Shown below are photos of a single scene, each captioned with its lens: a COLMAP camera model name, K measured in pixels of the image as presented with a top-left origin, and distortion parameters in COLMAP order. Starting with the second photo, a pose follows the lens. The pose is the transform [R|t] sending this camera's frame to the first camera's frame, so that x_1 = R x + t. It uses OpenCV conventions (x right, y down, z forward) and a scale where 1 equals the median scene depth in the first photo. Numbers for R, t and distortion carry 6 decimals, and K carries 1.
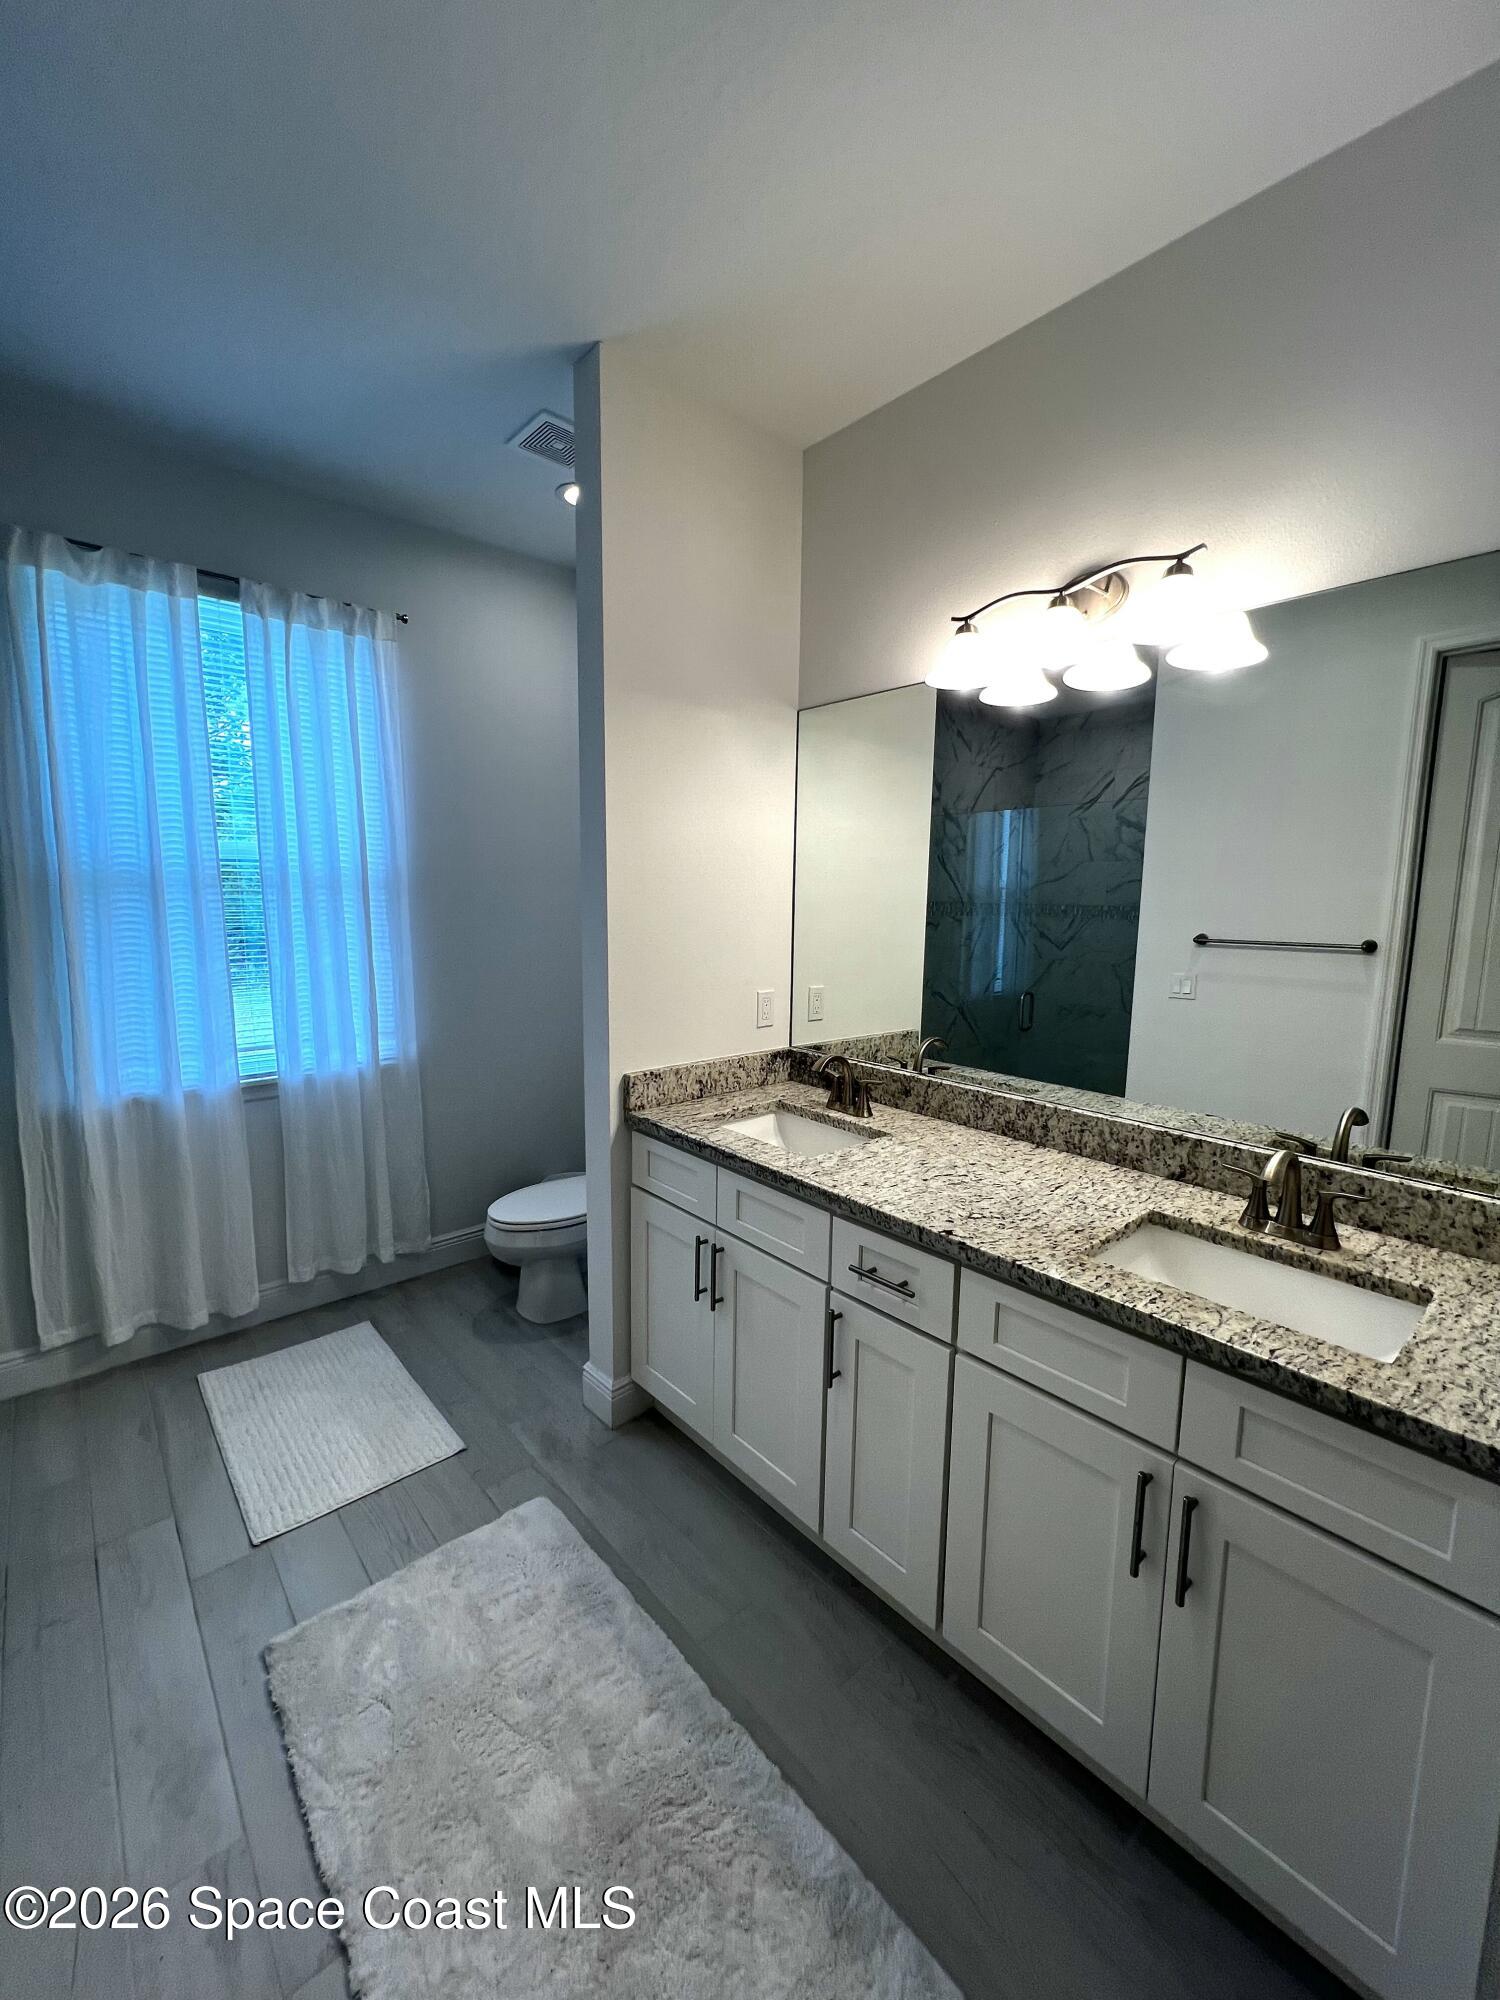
lens RADIAL K [[804.4, 0, 750.1], [0, 804.4, 991.8], [0, 0, 1]] dist [0.000657, -0.000248]
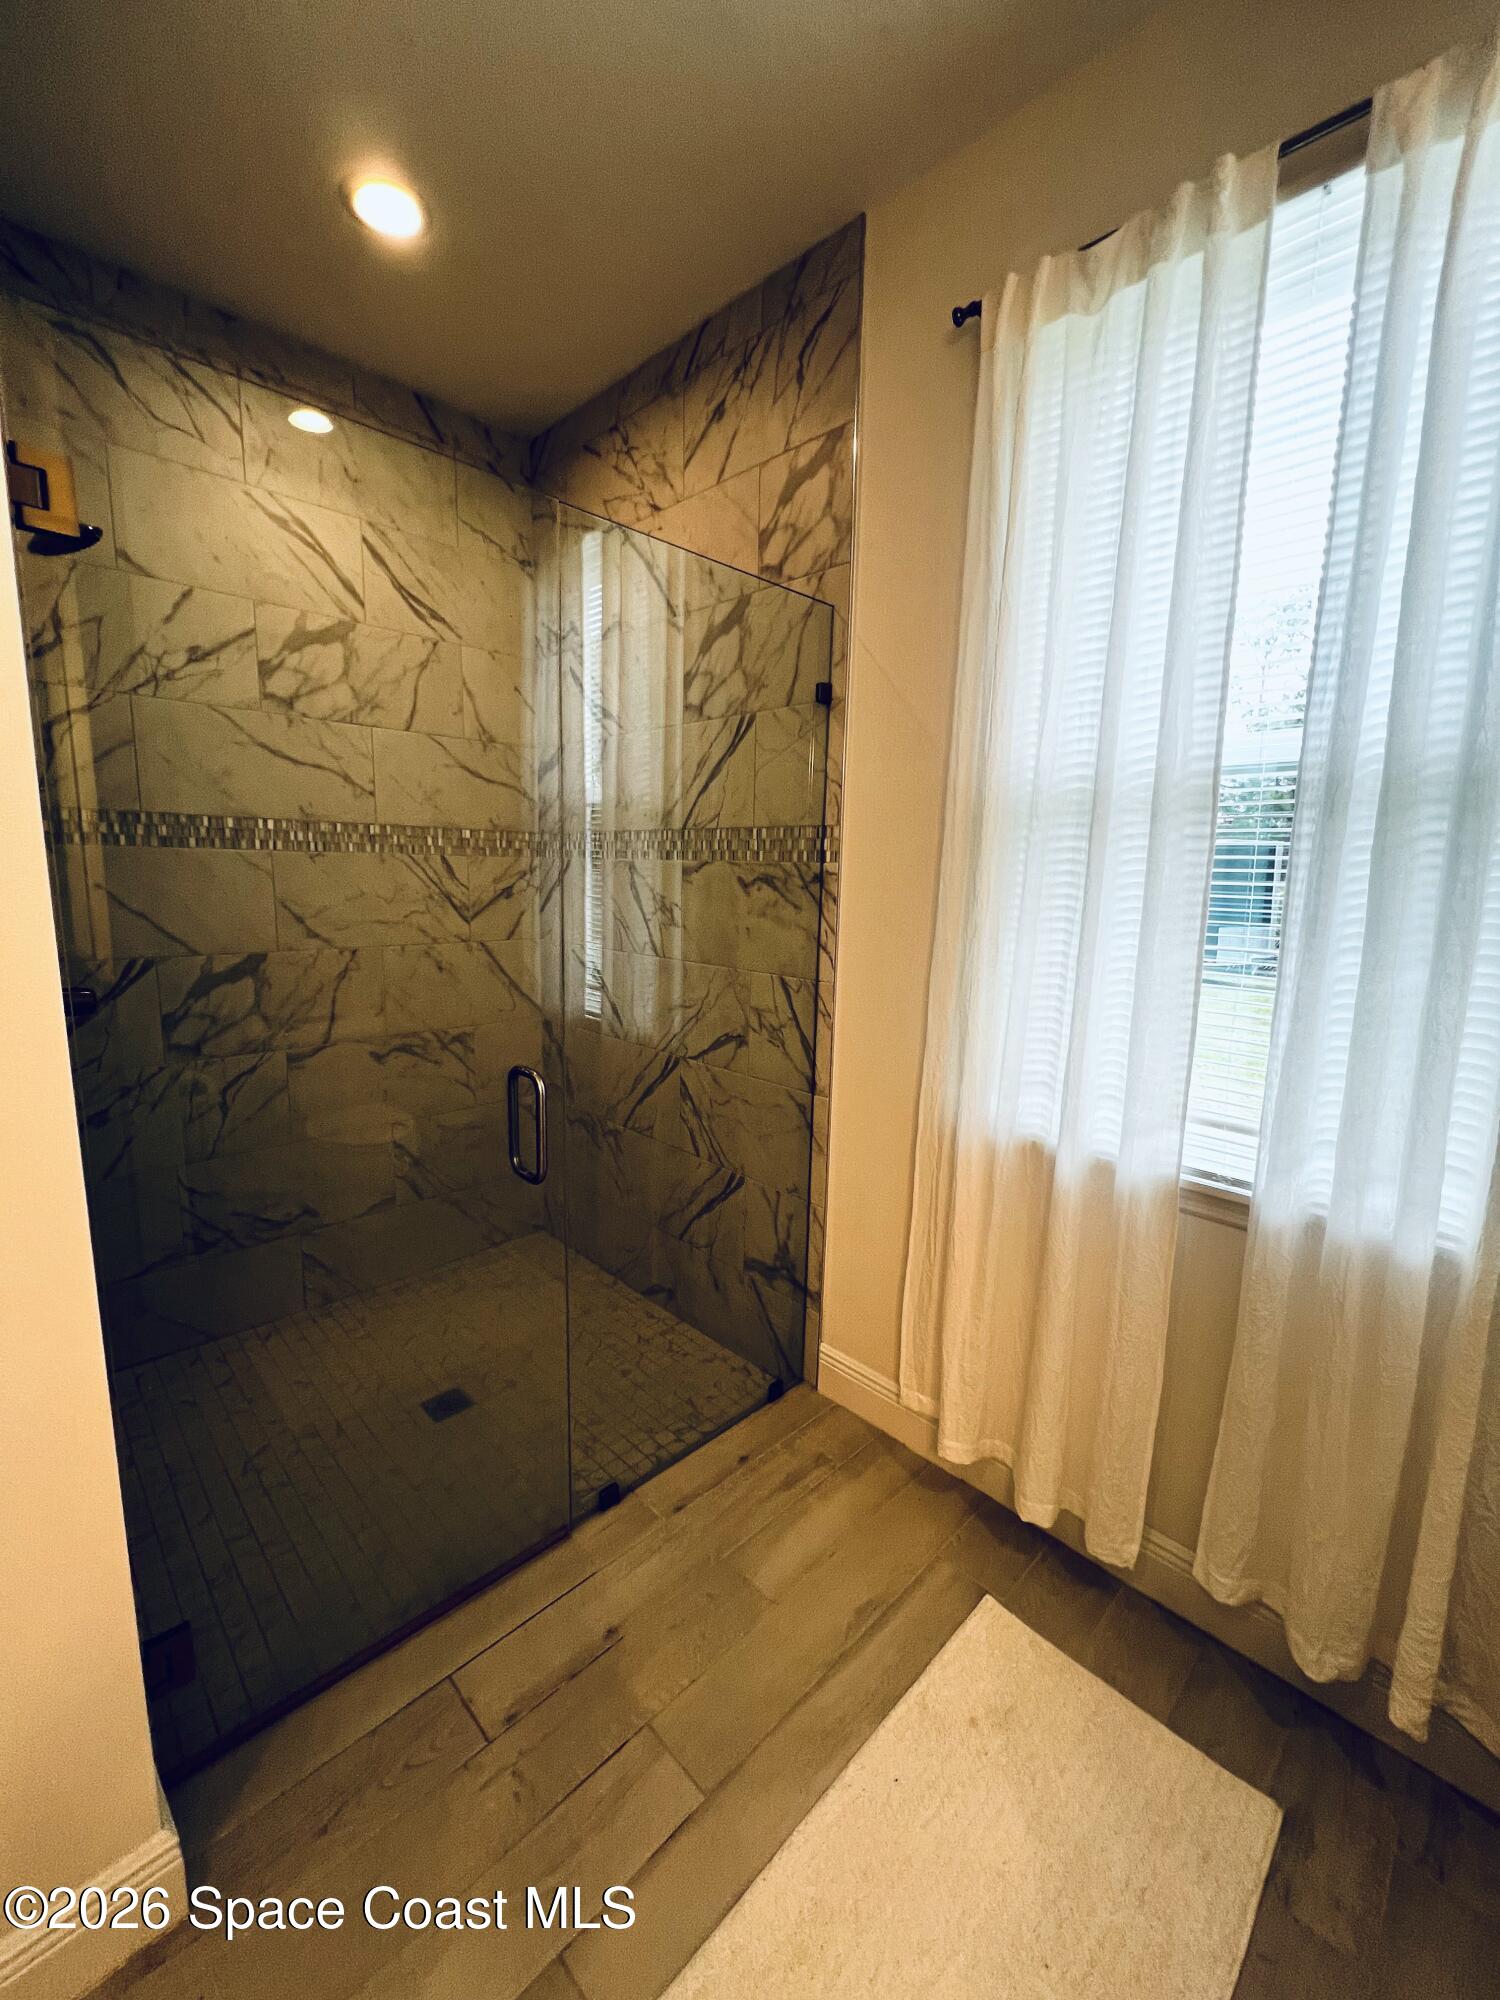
lens RADIAL K [[804.4, 0, 752.4], [0, 804.4, 1004.4], [0, 0, 1]] dist [0.000657, -0.000248]
pose [[0.058724, 0.146712, -0.987435, -0.131070], [-0.161395, 0.977524, 0.135641, -0.027247], [0.985141, 0.151402, 0.081082, 0.641229]]
